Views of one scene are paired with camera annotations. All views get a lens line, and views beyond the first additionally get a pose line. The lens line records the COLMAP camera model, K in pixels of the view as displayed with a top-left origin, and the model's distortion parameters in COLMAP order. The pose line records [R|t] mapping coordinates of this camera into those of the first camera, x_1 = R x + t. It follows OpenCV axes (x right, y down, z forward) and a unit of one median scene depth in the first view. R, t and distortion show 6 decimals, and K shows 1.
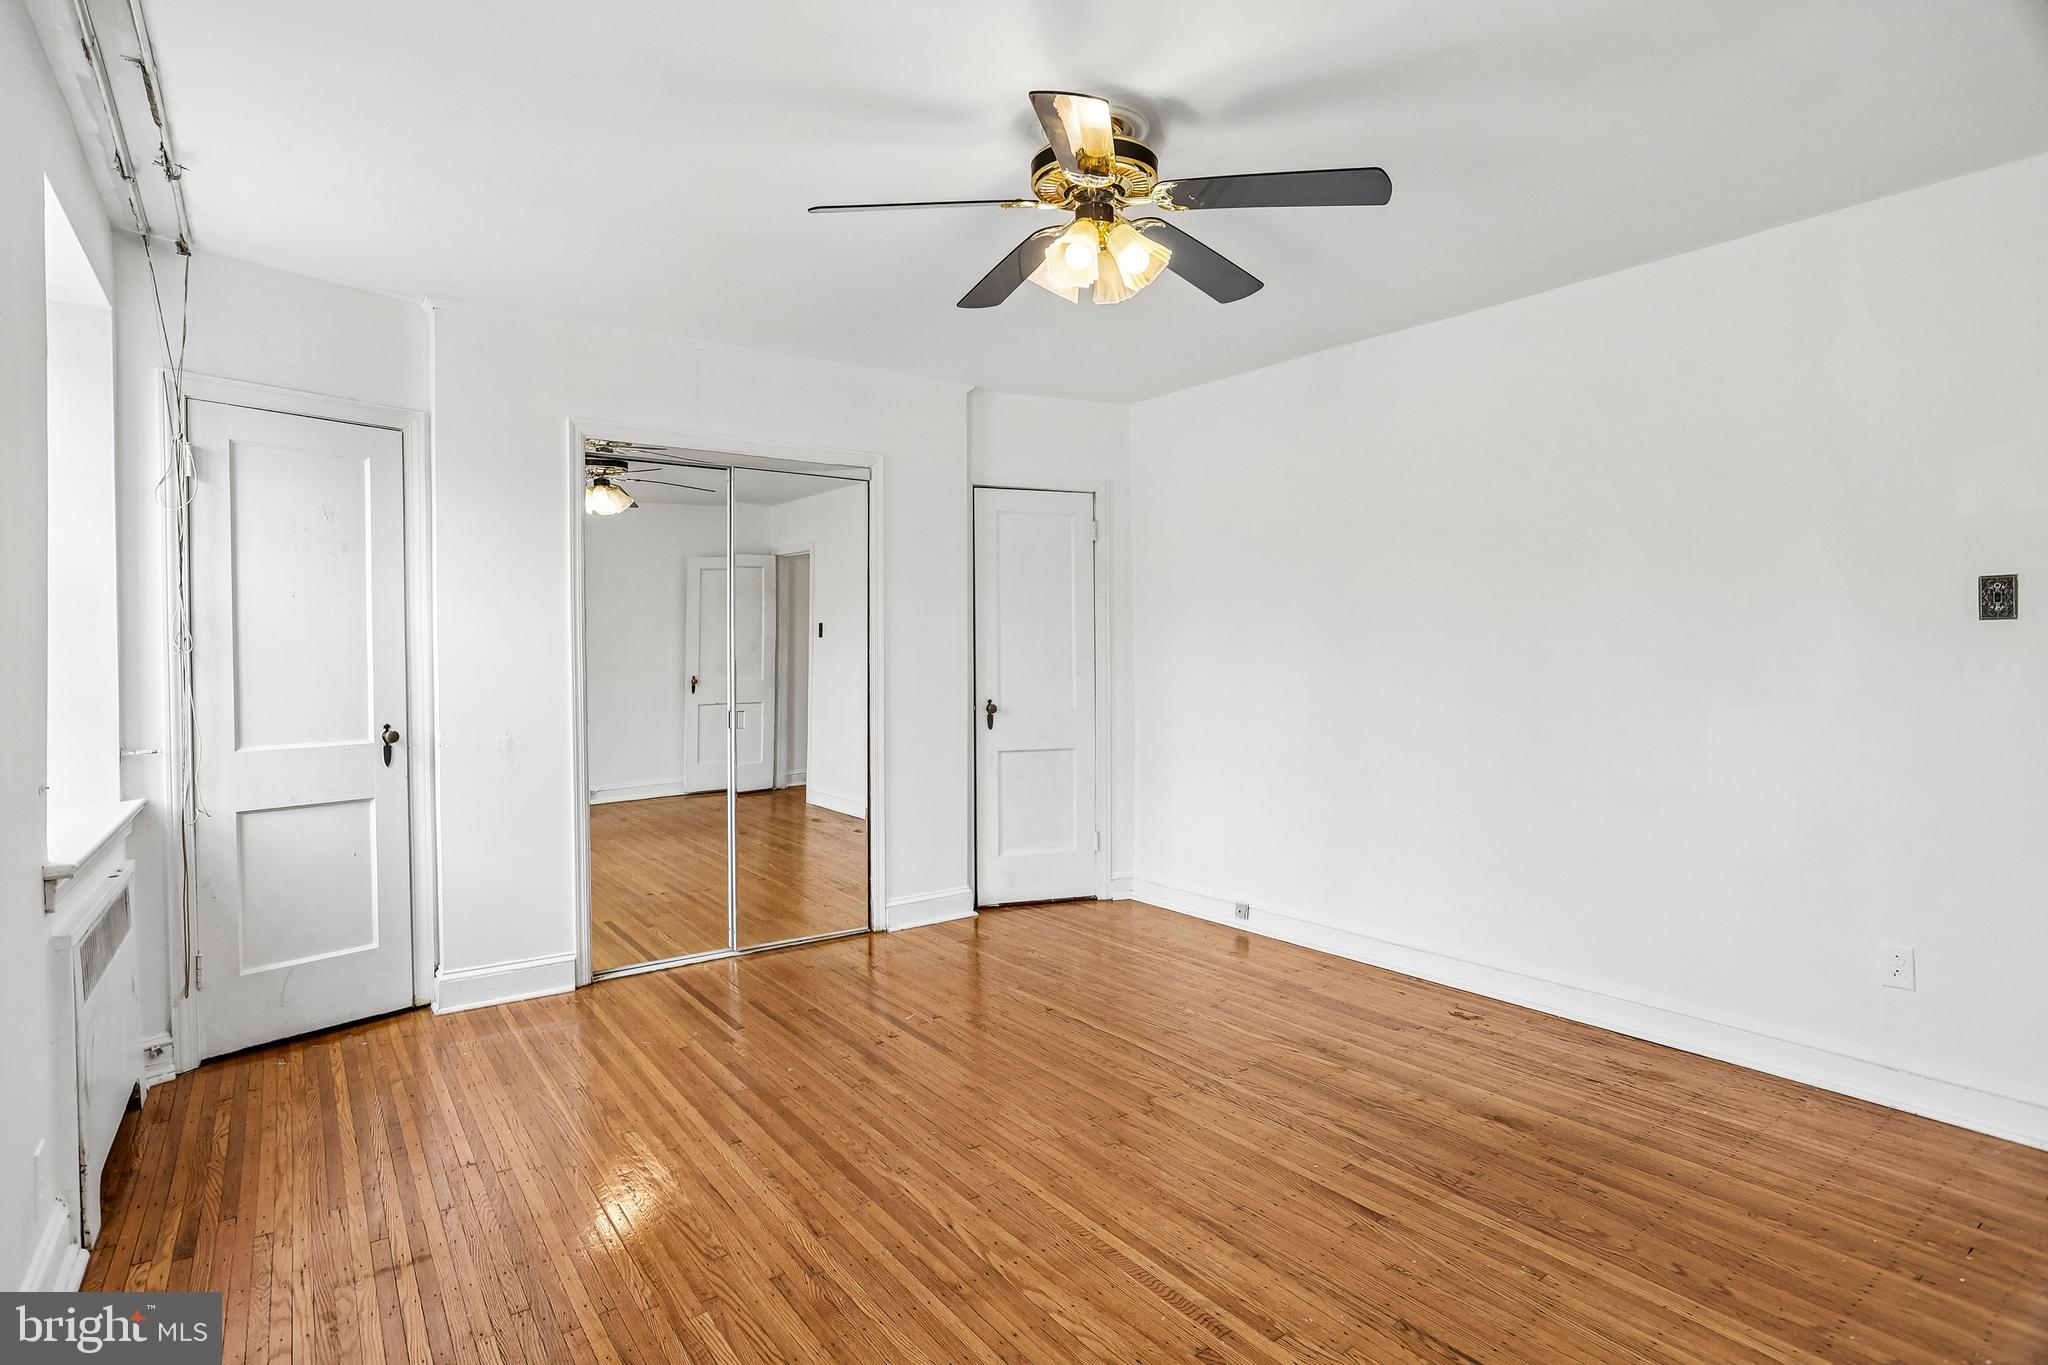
lens RADIAL K [[1028.6, 0, 1007.0], [0, 1028.6, 658.4], [0, 0, 1]] dist [-0.059679, 0.031266]
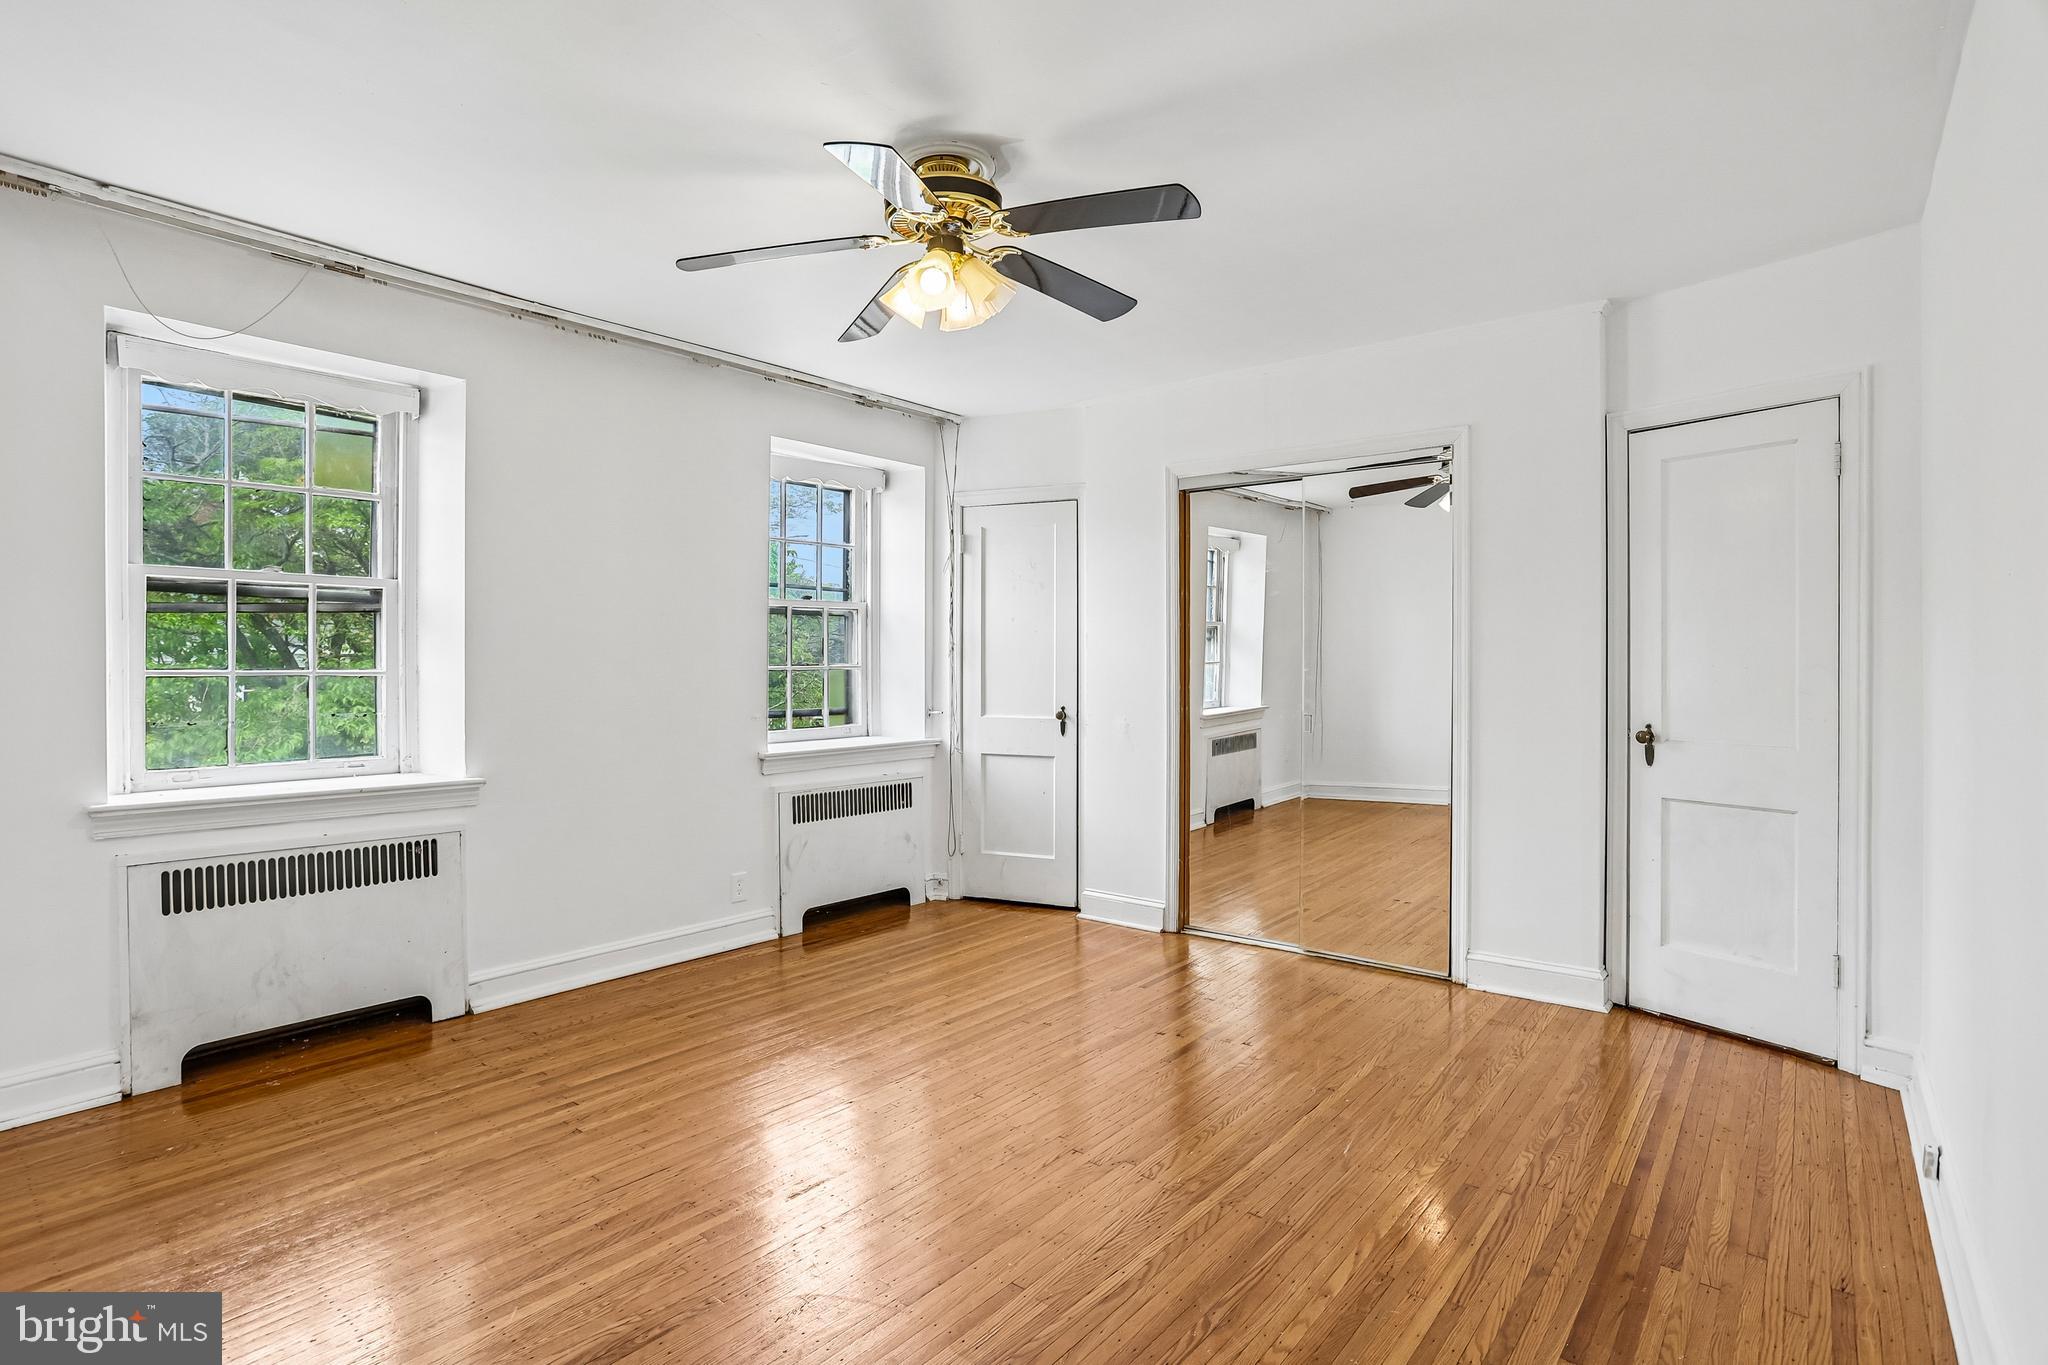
lens RADIAL K [[1028.6, 0, 1007.0], [0, 1028.6, 658.4], [0, 0, 1]] dist [-0.059679, 0.031266]
pose [[0.246901, 0.001991, -0.969039, 0.874579], [-0.008711, 0.999962, -0.000165, -0.002748], [0.969002, 0.008482, 0.246909, 0.613909]]
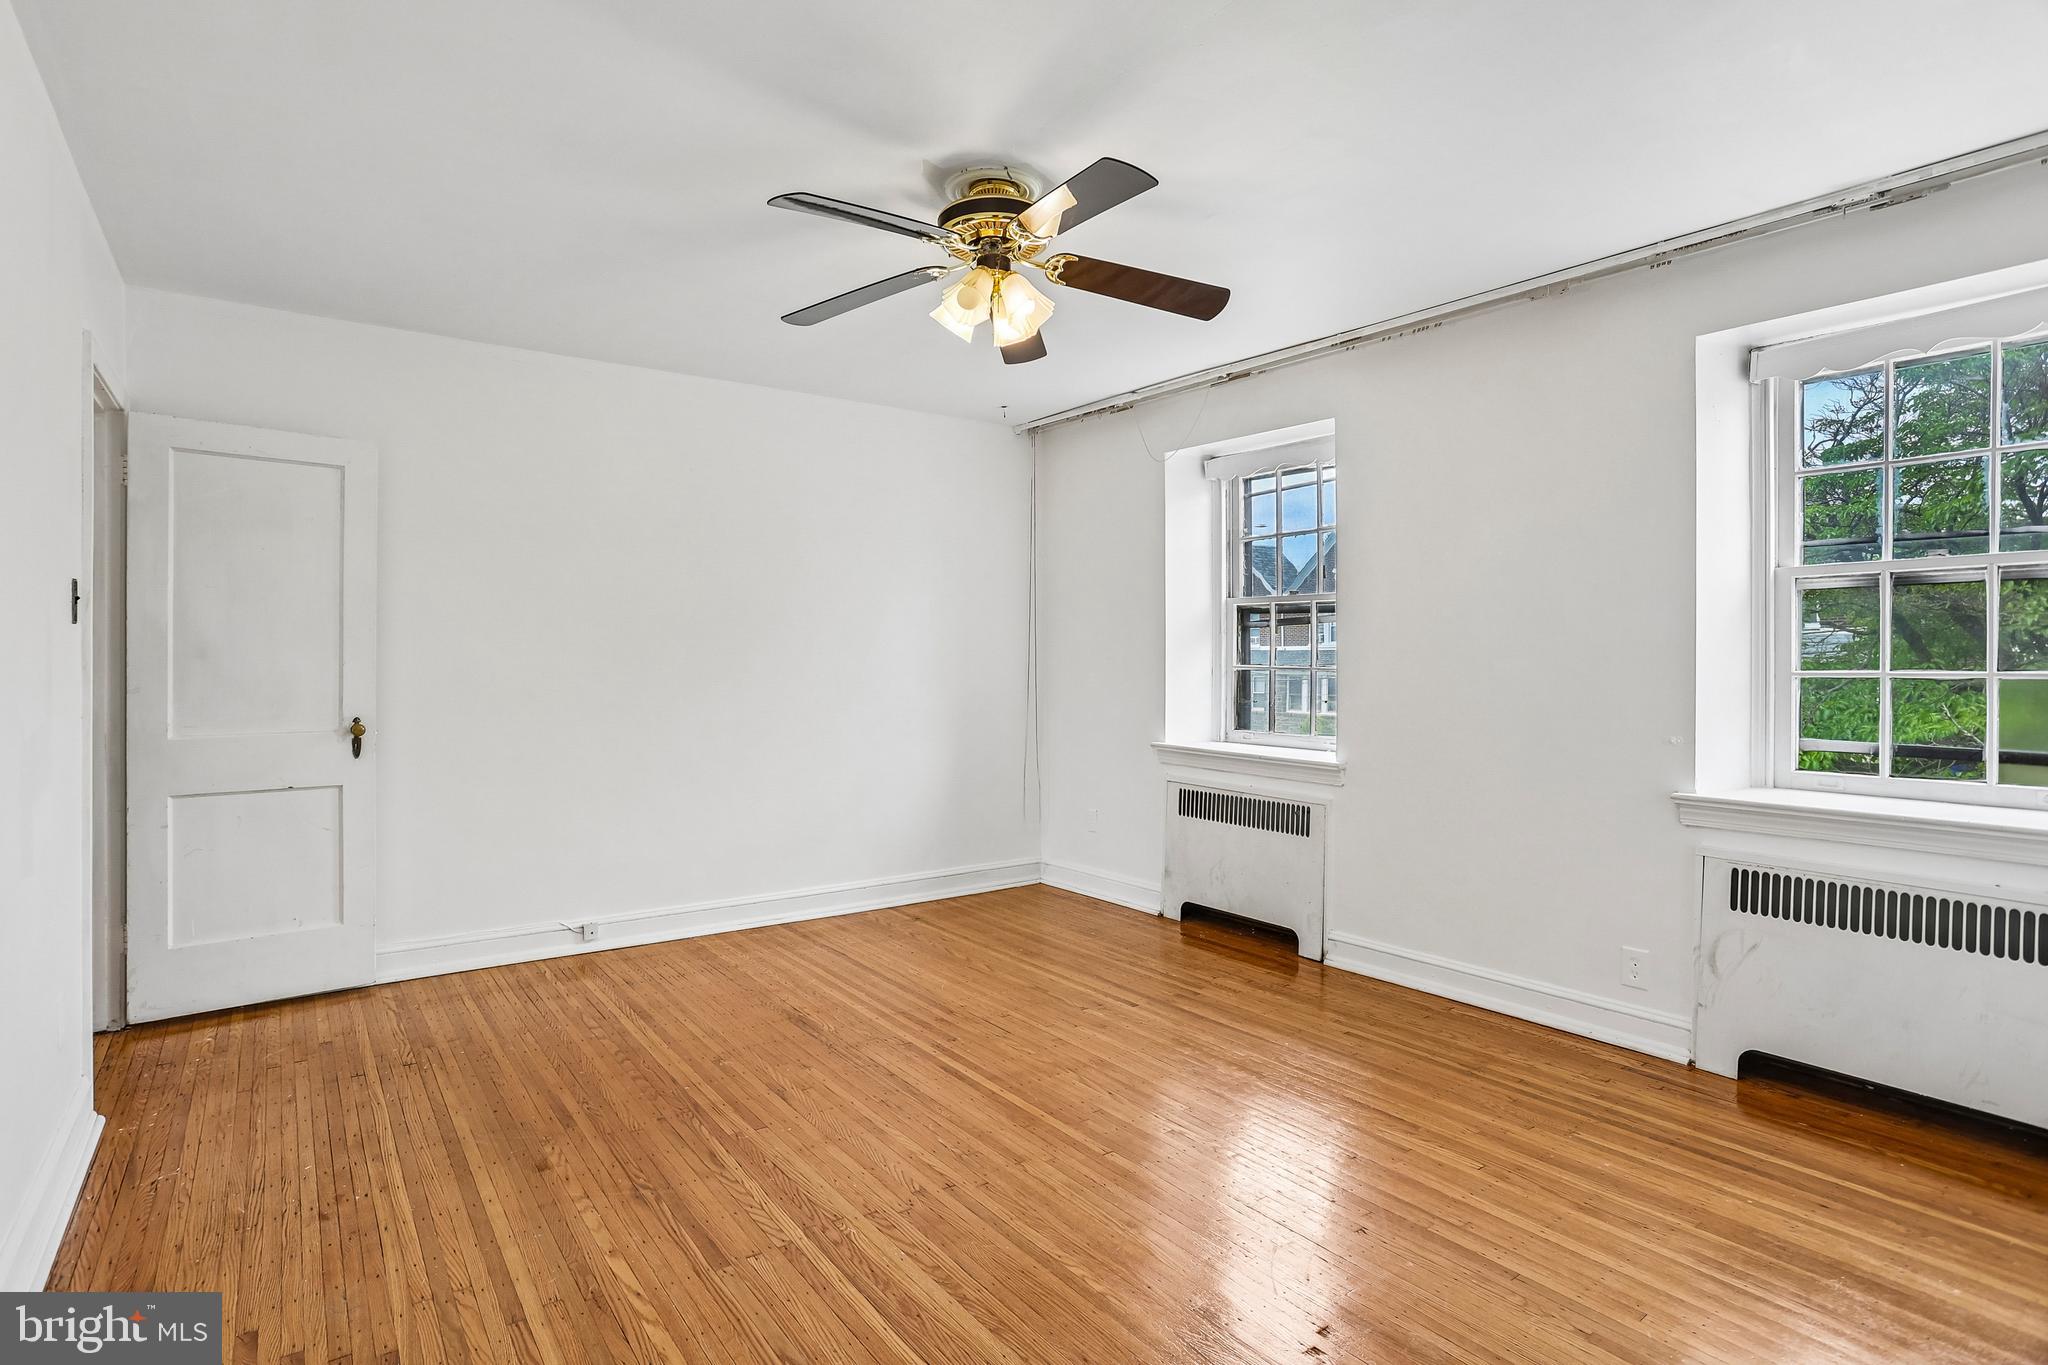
lens RADIAL K [[1028.6, 0, 1007.0], [0, 1028.6, 658.4], [0, 0, 1]] dist [-0.059679, 0.031266]
pose [[-0.999982, 0.003971, -0.004587, 0.057971], [0.003933, 0.999958, 0.008331, -0.010486], [0.004620, 0.008313, -0.999955, 1.630797]]
